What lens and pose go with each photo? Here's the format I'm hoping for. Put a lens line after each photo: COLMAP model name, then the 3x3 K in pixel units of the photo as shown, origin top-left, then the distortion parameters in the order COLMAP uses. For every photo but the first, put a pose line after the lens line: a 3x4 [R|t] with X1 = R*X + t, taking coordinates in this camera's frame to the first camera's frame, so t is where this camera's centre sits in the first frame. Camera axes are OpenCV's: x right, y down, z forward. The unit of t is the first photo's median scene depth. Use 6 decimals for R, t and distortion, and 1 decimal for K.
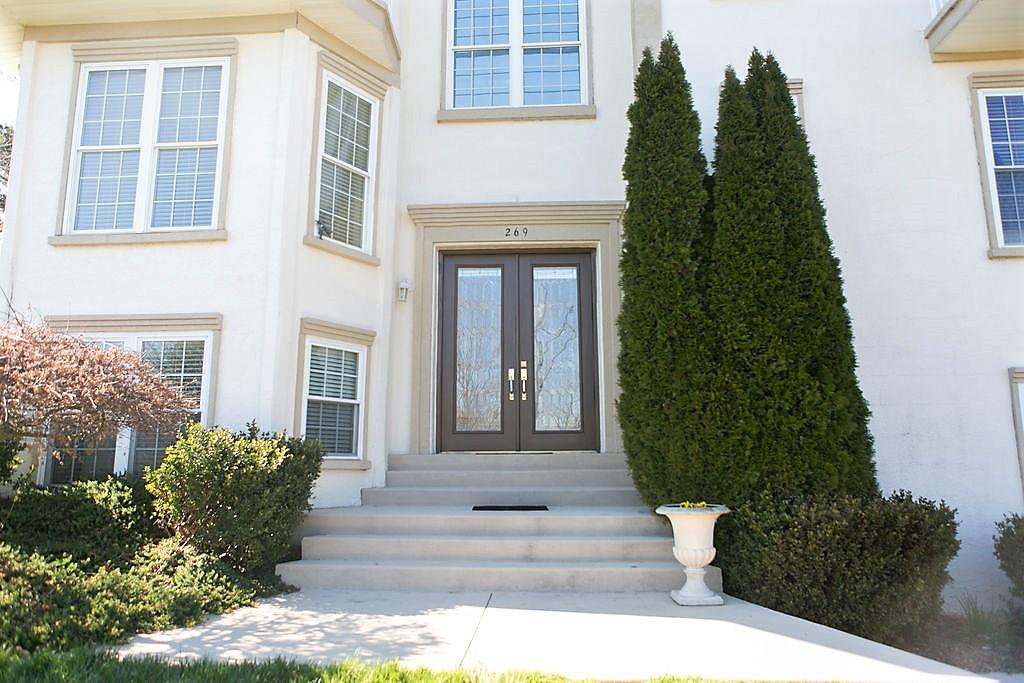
lens RADIAL K [[717.1, 0, 512.0], [0, 717.1, 341.5], [0, 0, 1]] dist [-0.001851, 0.000924]
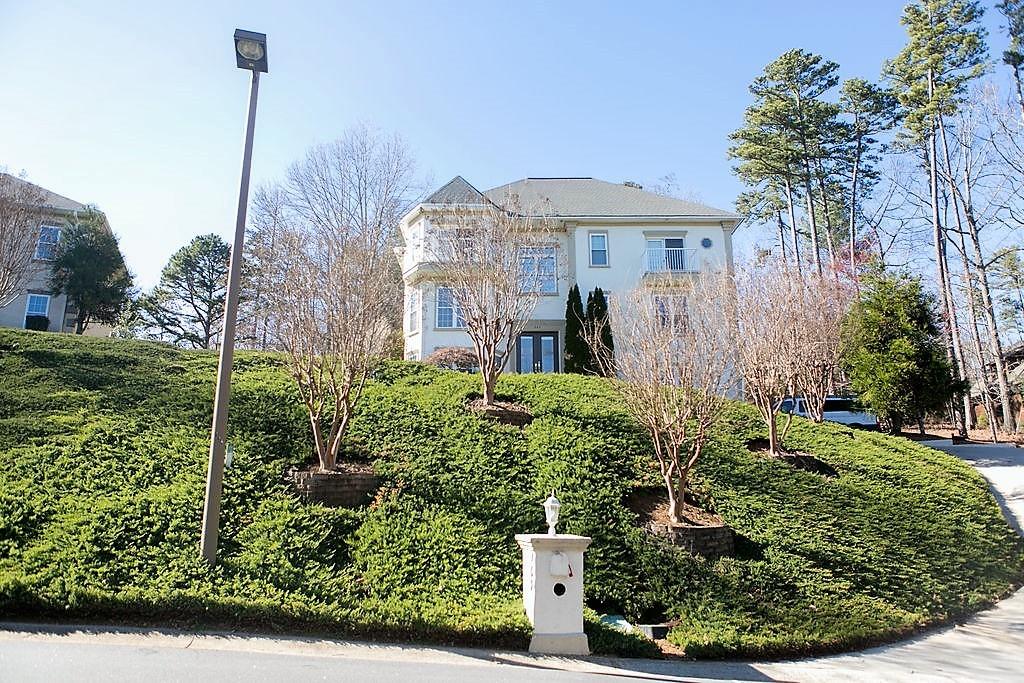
lens RADIAL K [[712.4, 0, 512.0], [0, 712.4, 341.5], [0, 0, 1]] dist [-0.013349, 0.004882]
pose [[0.998049, 0.015223, 0.060553, -0.411048], [-0.010776, 0.997266, -0.073104, 0.228054], [-0.061500, 0.072309, 0.995484, -3.144405]]
